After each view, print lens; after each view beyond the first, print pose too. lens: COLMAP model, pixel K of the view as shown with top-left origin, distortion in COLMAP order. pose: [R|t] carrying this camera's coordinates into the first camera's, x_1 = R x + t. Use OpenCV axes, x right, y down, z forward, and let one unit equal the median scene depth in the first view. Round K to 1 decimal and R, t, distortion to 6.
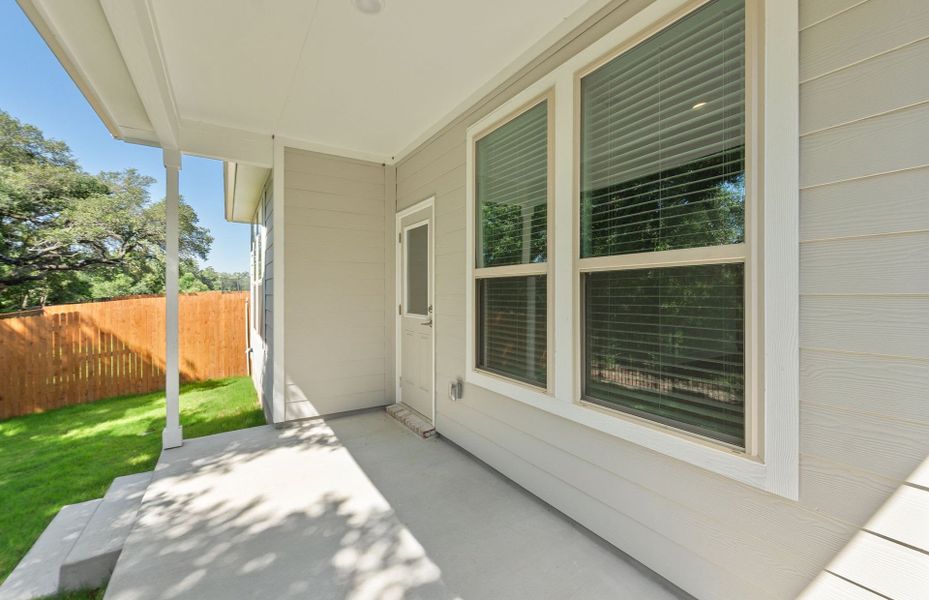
lens RADIAL K [[390.0, 0, 463.6], [0, 390.0, 294.3], [0, 0, 1]] dist [-0.001263, -0.001219]
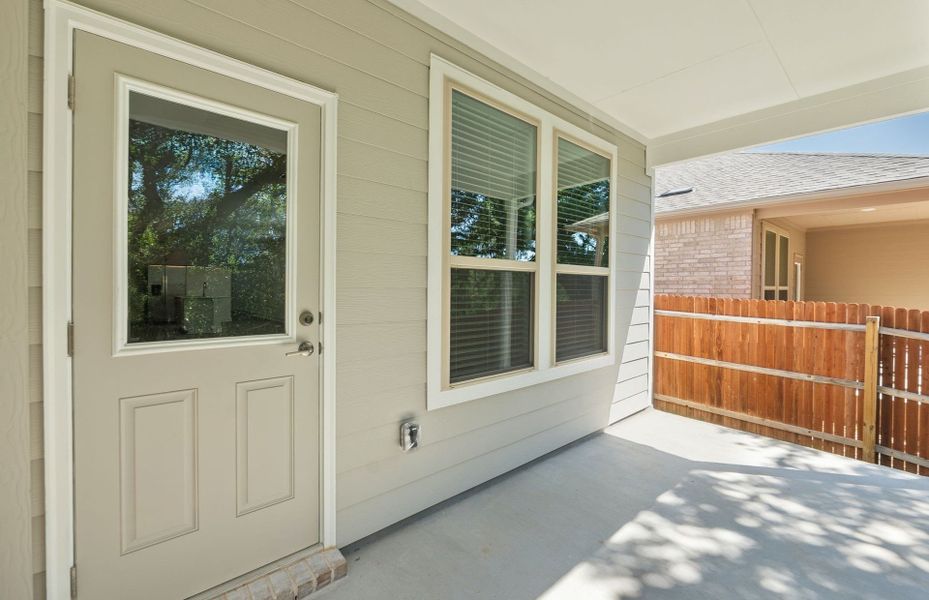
lens RADIAL K [[390.0, 0, 467.1], [0, 390.0, 299.6], [0, 0, 1]] dist [-0.001263, -0.001219]
pose [[-0.175550, -0.018230, 0.984302, -0.625528], [0.003117, 0.999813, 0.019074, 0.007434], [-0.984466, 0.006416, -0.175461, 0.943330]]
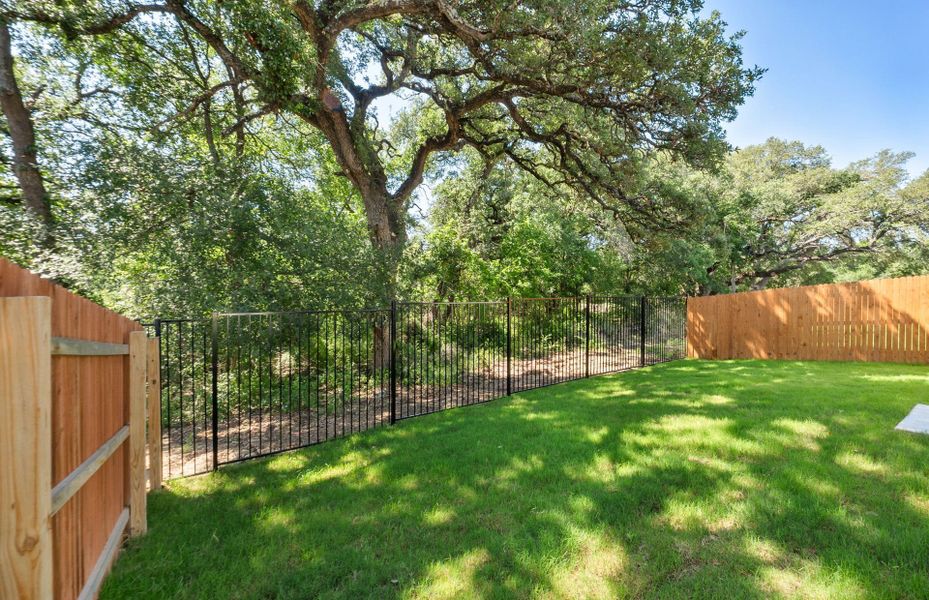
lens RADIAL K [[390.0, 0, 473.1], [0, 390.0, 292.4], [0, 0, 1]] dist [-0.001263, -0.001219]
pose [[0.077561, 0.017546, -0.996833, 0.100838], [-0.012684, 0.999782, 0.016611, 0.146397], [0.996907, 0.011355, 0.077767, -0.449912]]
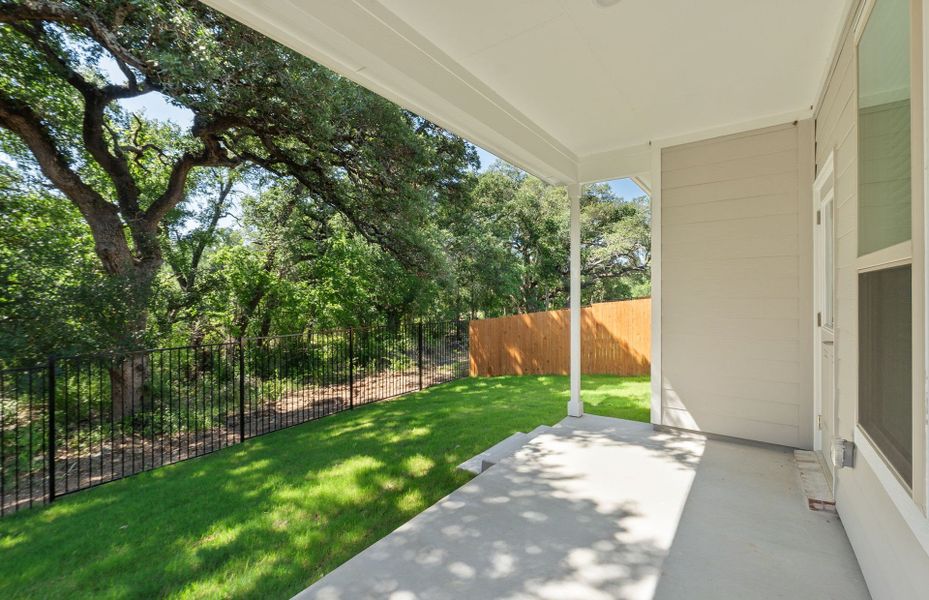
lens RADIAL K [[390.0, 0, 474.6], [0, 390.0, 293.7], [0, 0, 1]] dist [-0.001263, -0.001219]
pose [[0.389988, -0.001468, -0.920819, 0.301979], [-0.000522, 0.999998, -0.001816, -0.007365], [0.920820, 0.001189, 0.389986, 0.192599]]
